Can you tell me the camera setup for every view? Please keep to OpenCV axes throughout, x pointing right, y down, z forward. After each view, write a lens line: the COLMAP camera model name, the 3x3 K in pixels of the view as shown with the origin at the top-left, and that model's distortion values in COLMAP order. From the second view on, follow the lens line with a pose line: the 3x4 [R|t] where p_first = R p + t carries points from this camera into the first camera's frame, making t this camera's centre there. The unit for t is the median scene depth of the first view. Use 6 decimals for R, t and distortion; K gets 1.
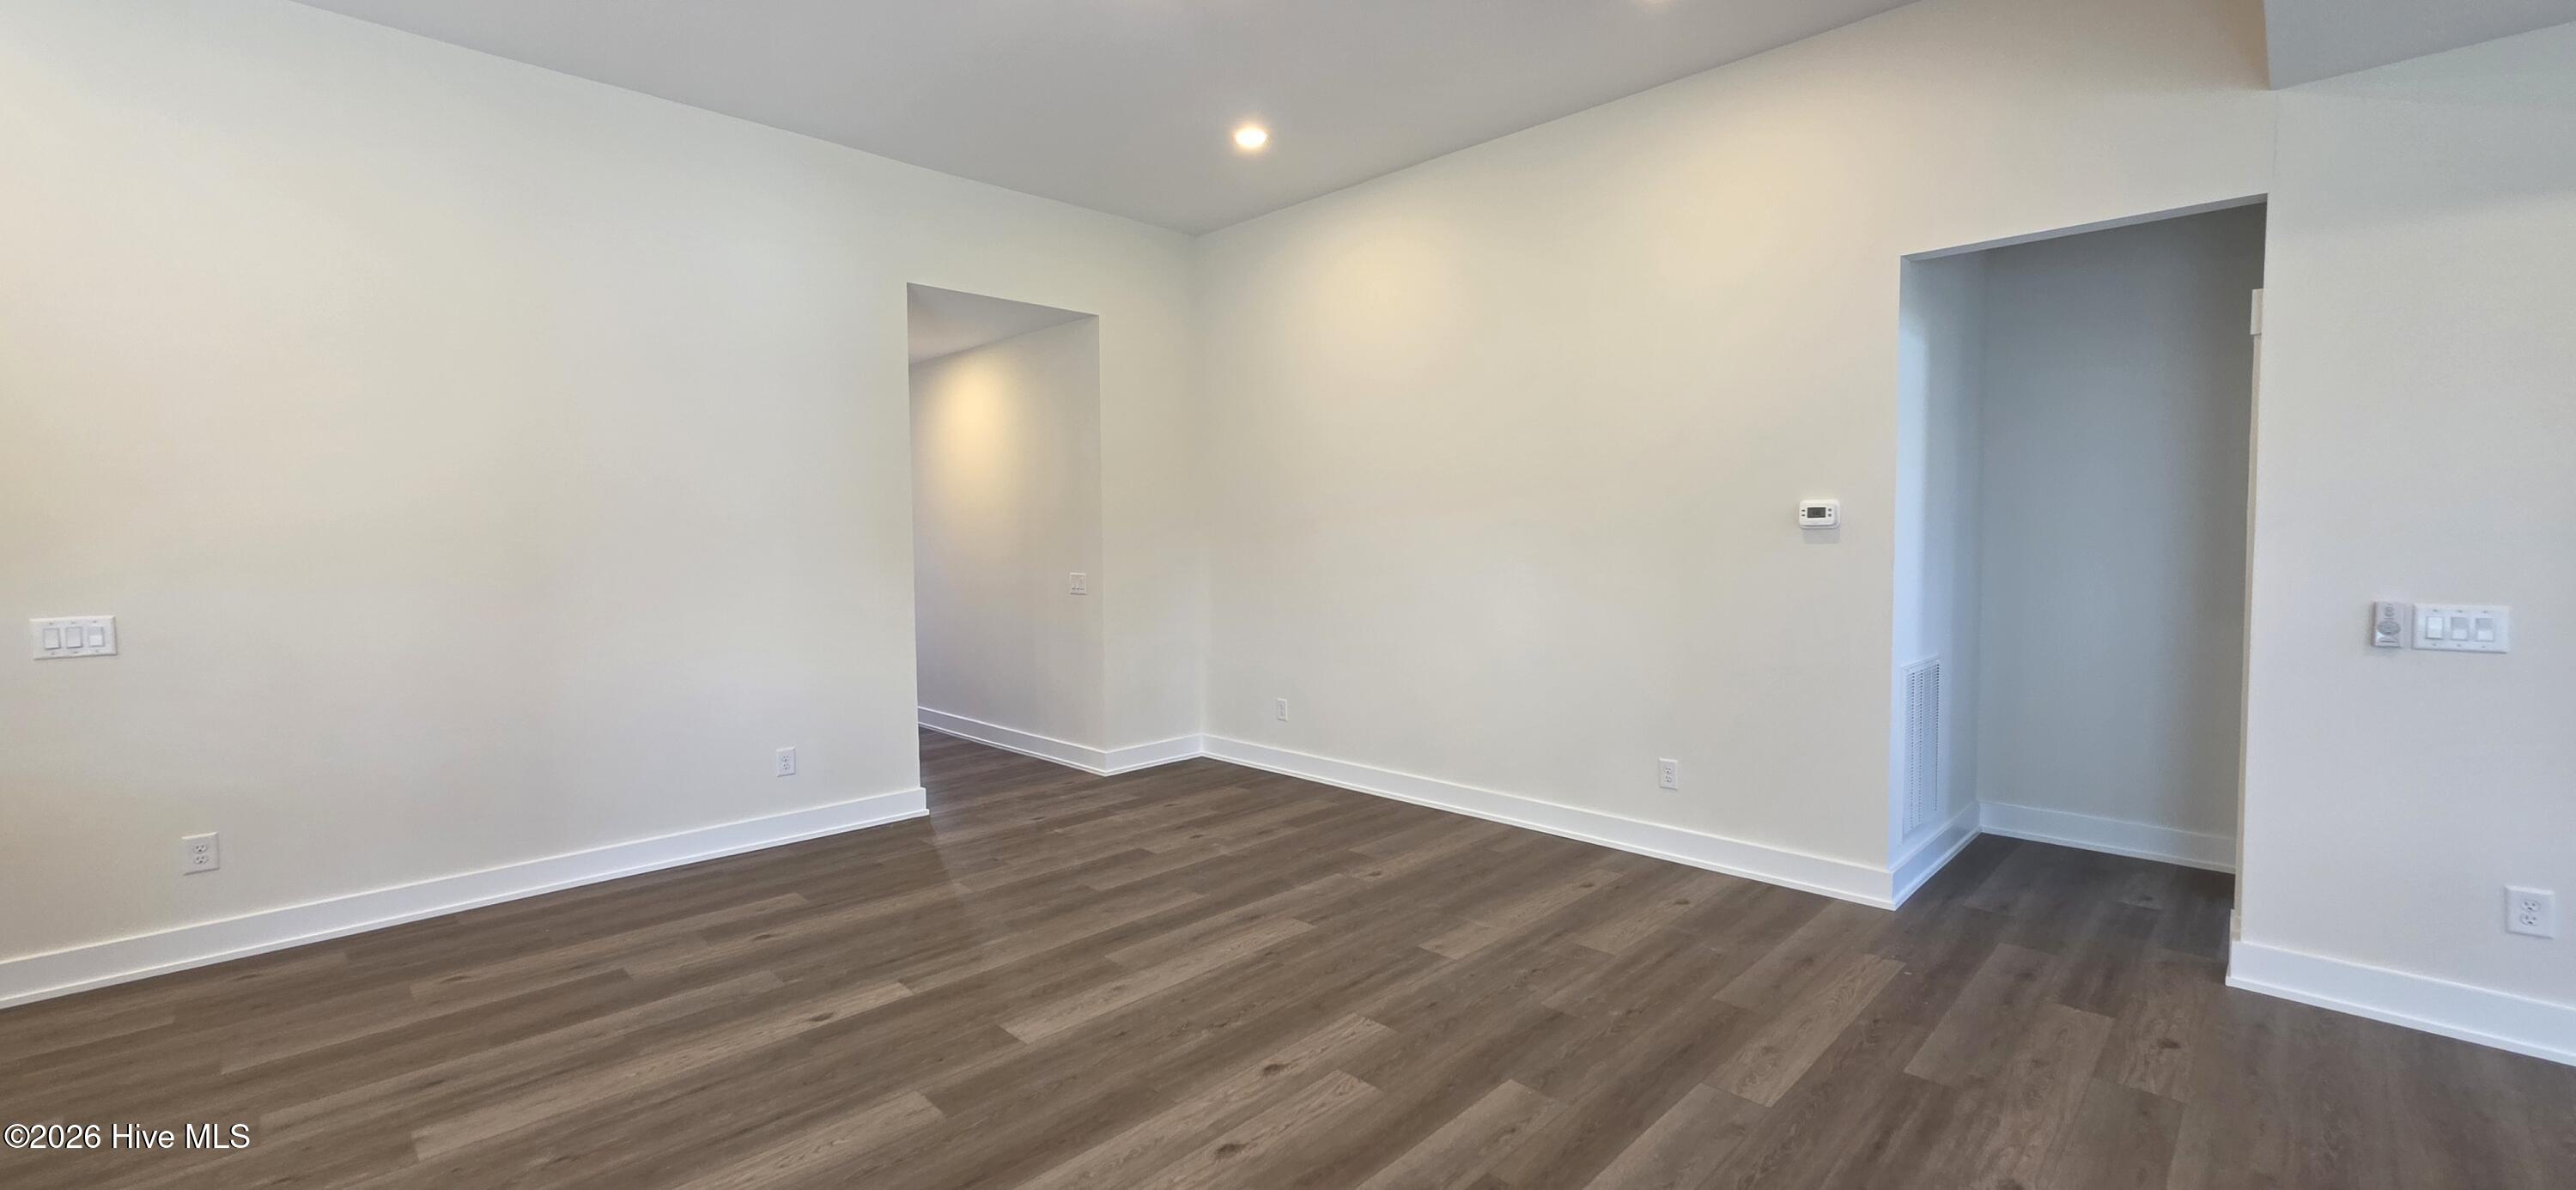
lens RADIAL K [[1024.8, 0, 1293.8], [0, 1024.8, 592.2], [0, 0, 1]] dist [-0.001151, -0.000022]
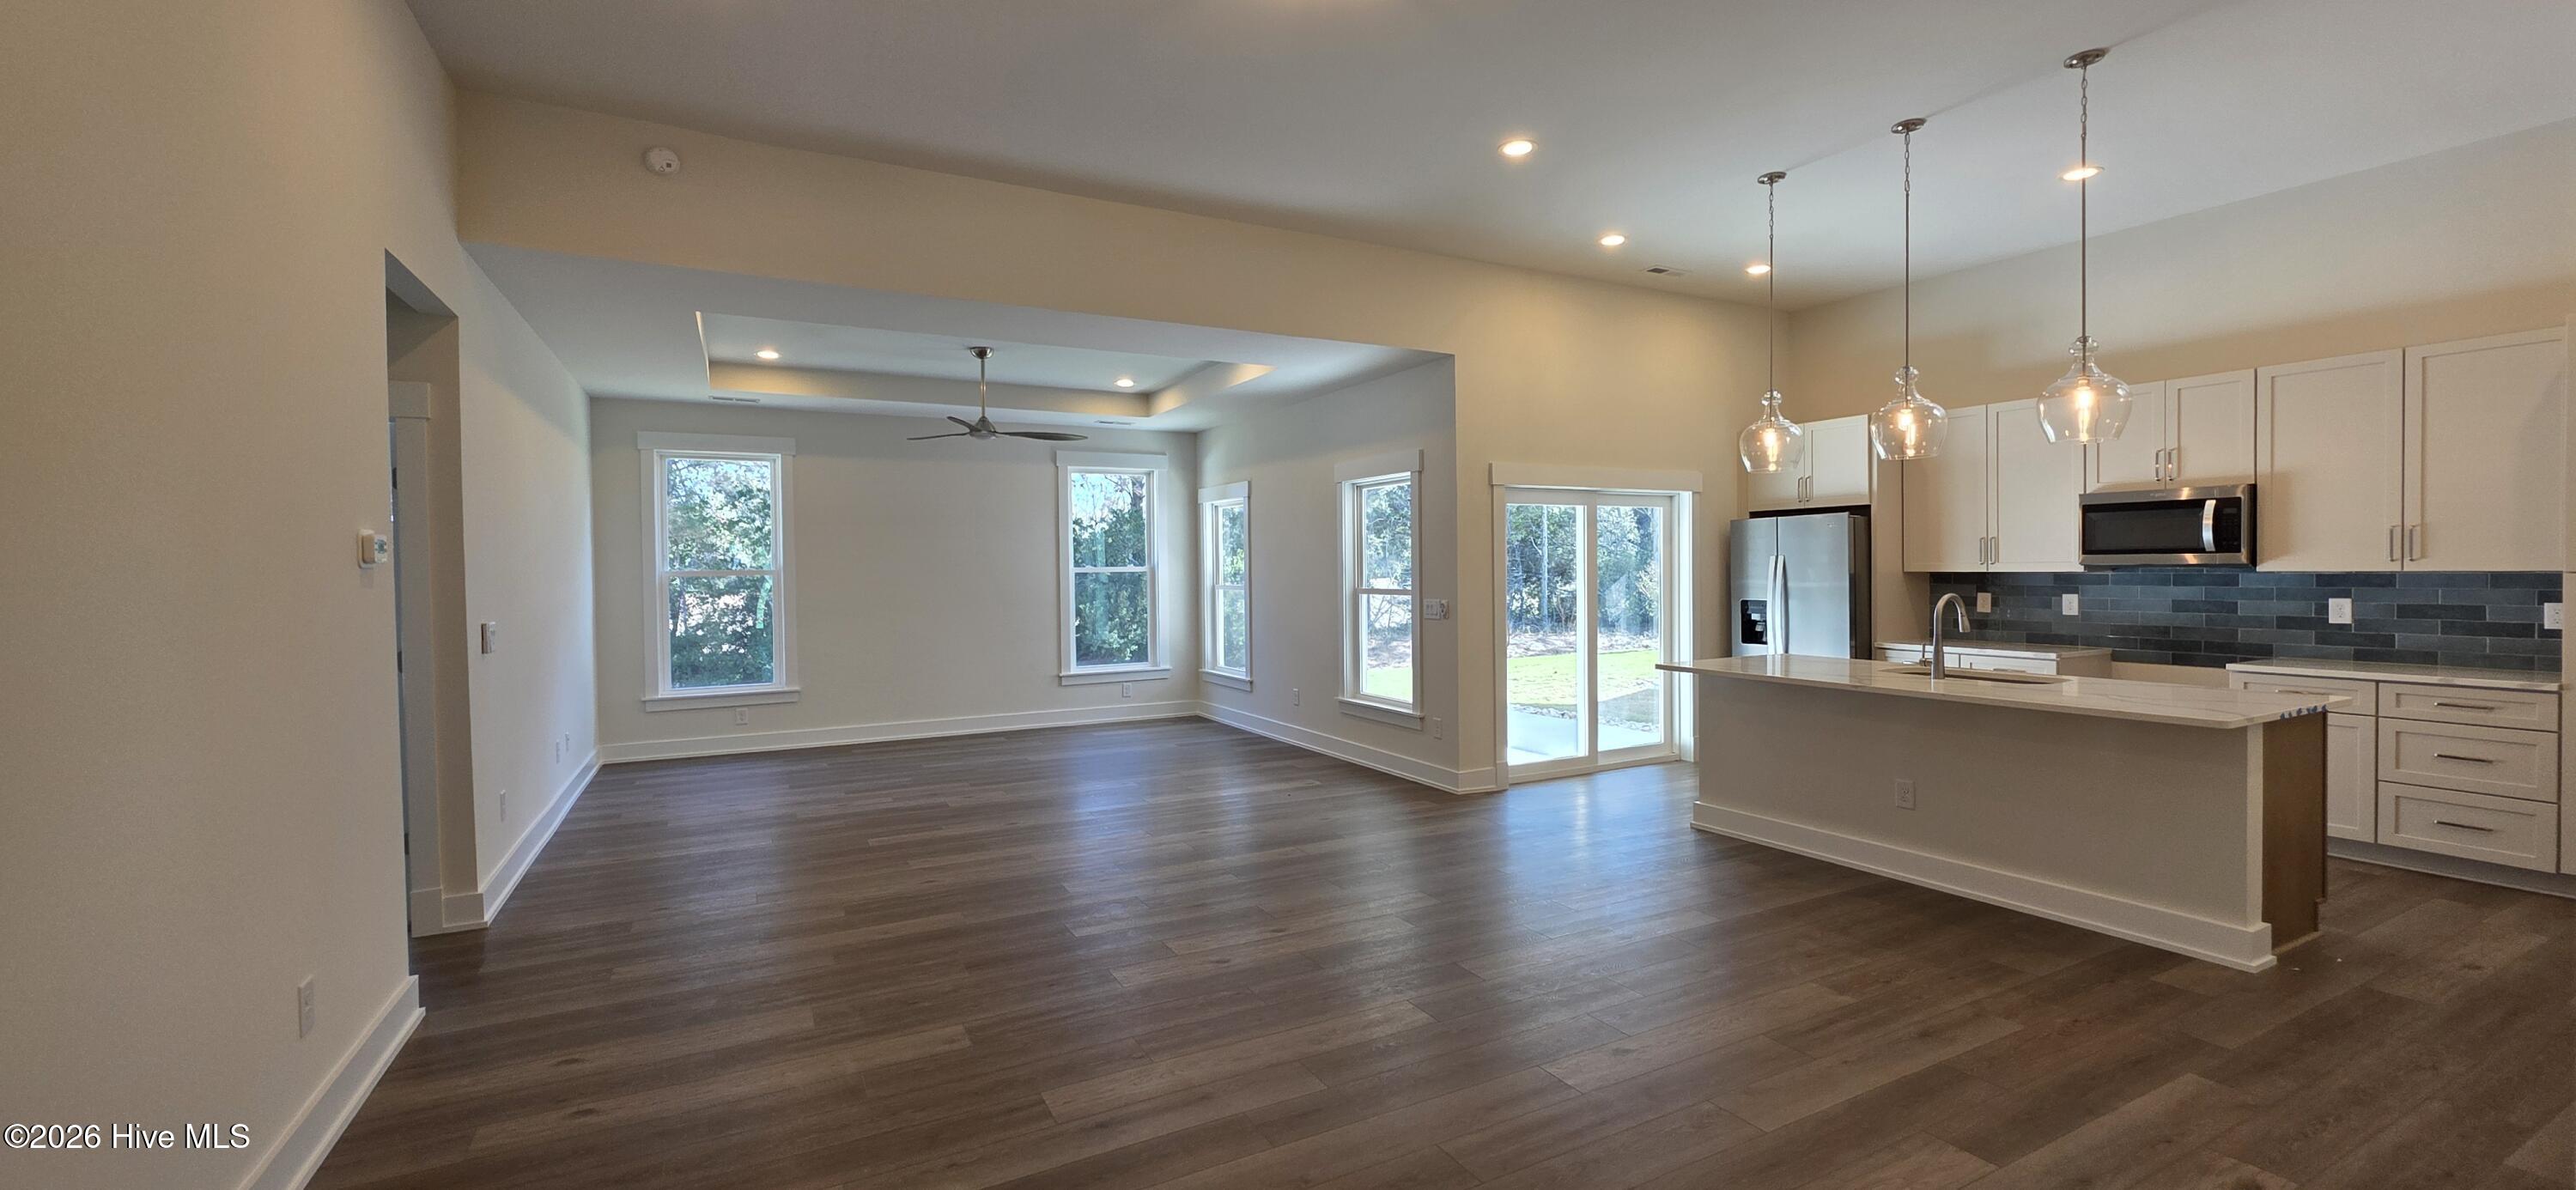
lens RADIAL K [[1024.8, 0, 1300.3], [0, 1024.8, 589.8], [0, 0, 1]] dist [-0.001151, -0.000022]
pose [[-0.956938, 0.011157, 0.290077, -0.451930], [0.034096, 0.996664, 0.074147, -0.100670], [-0.288282, 0.080844, -0.954127, 1.955441]]
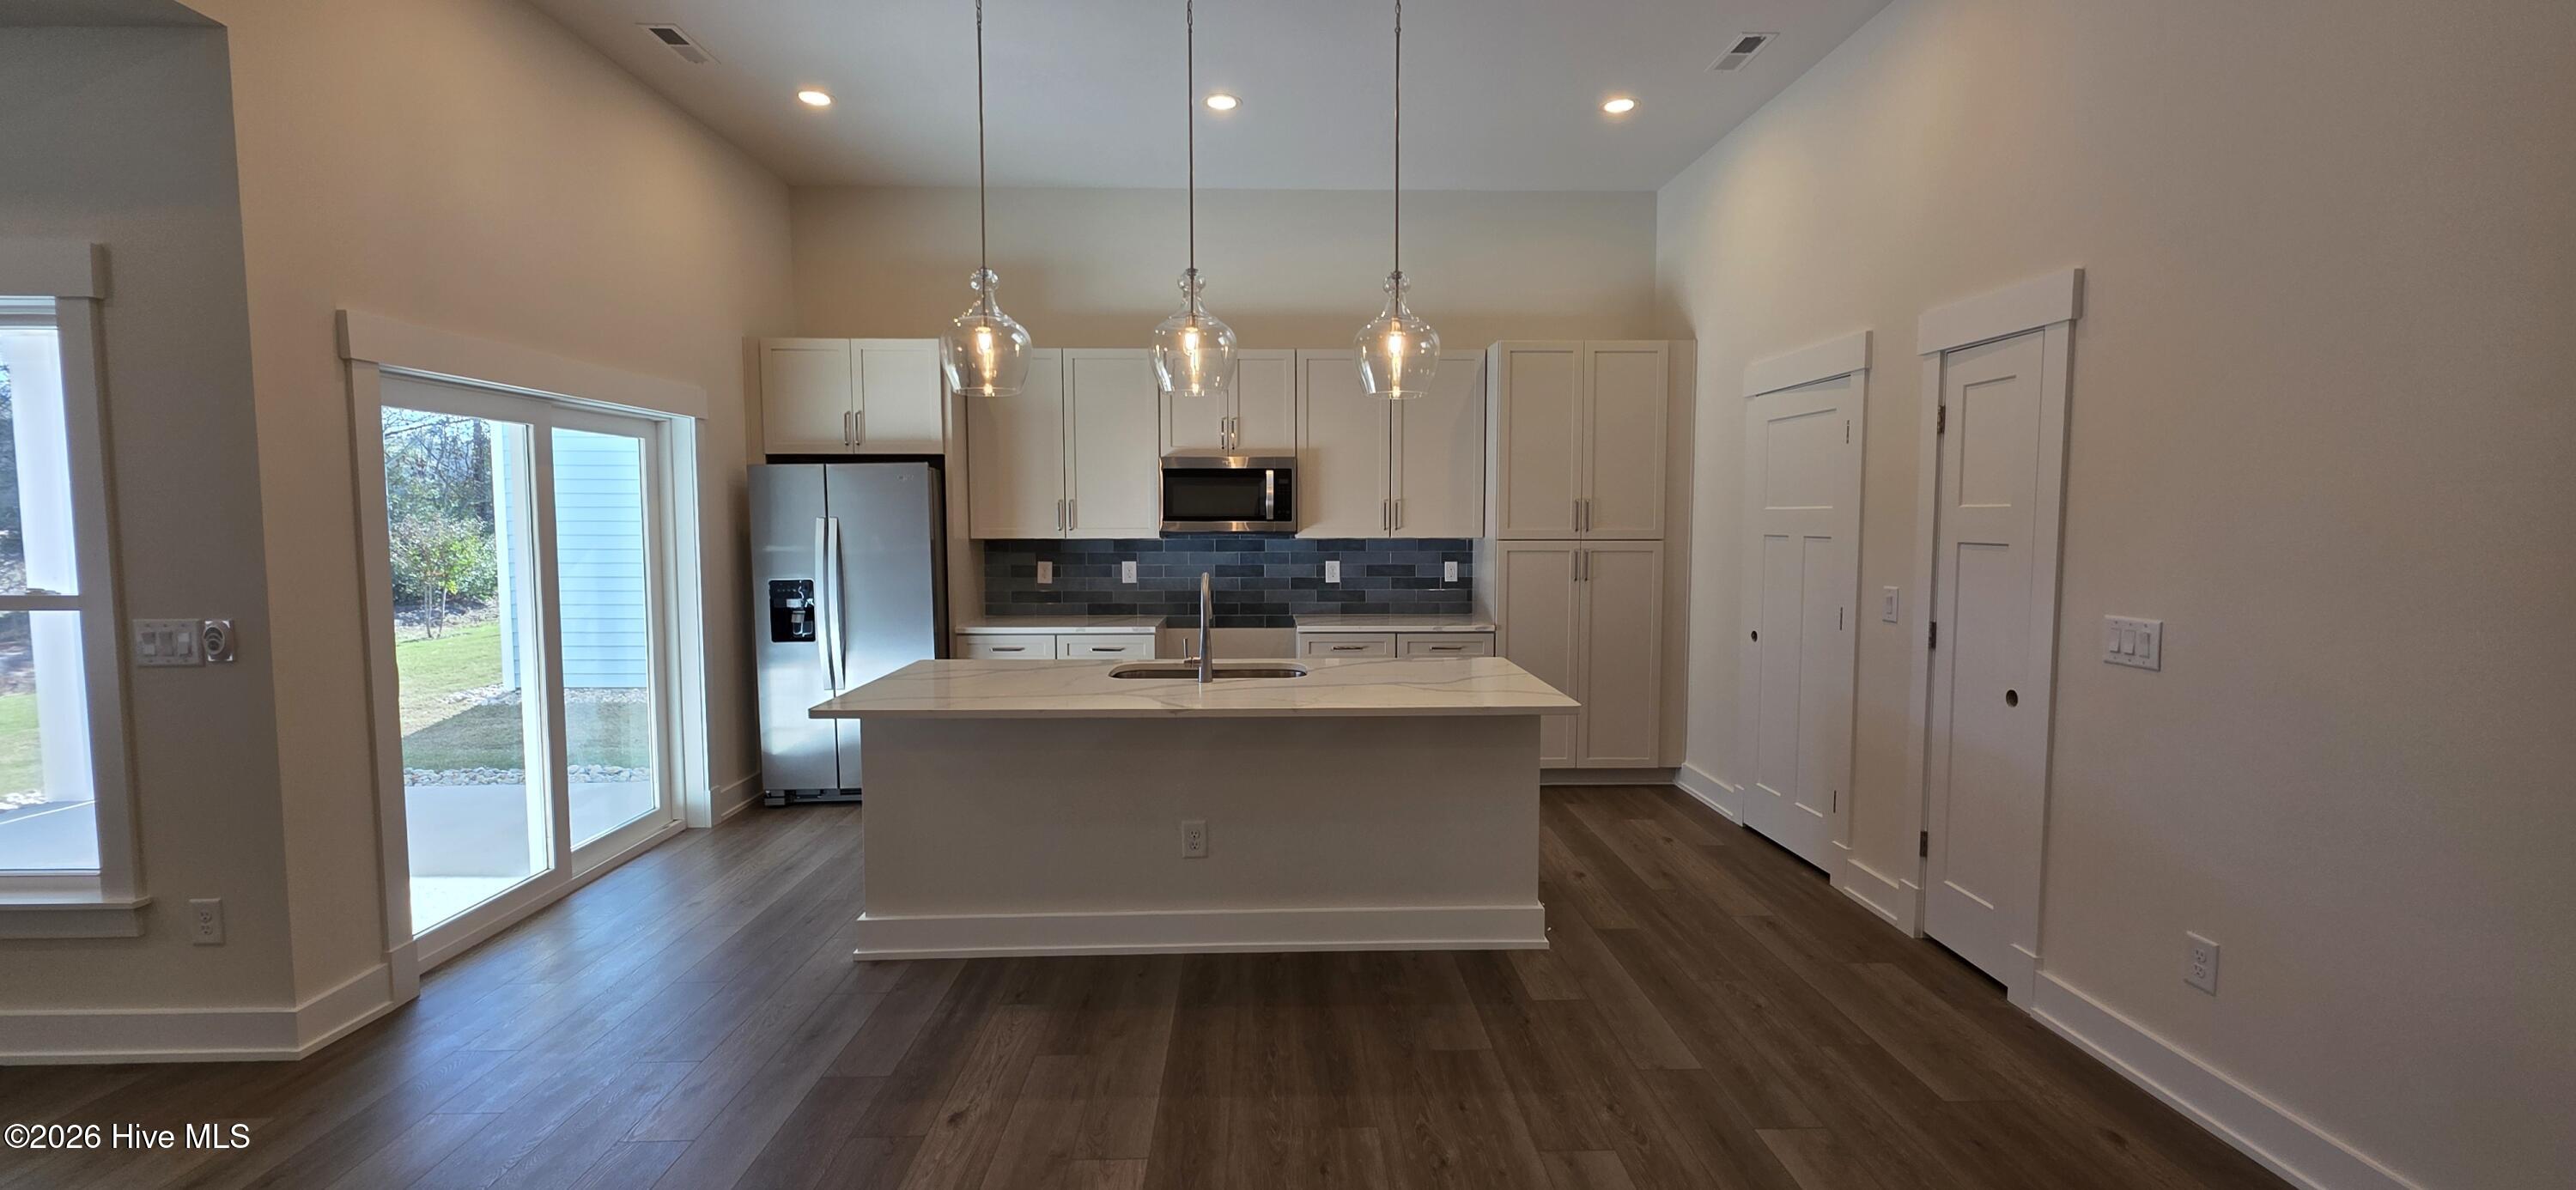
lens RADIAL K [[1024.8, 0, 1289.0], [0, 1024.8, 587.9], [0, 0, 1]] dist [-0.001151, -0.000022]
pose [[-0.698998, 0.059133, -0.712674, -0.144909], [-0.034062, 0.992691, 0.115774, -0.075313], [0.714312, 0.105201, -0.691875, 1.143347]]
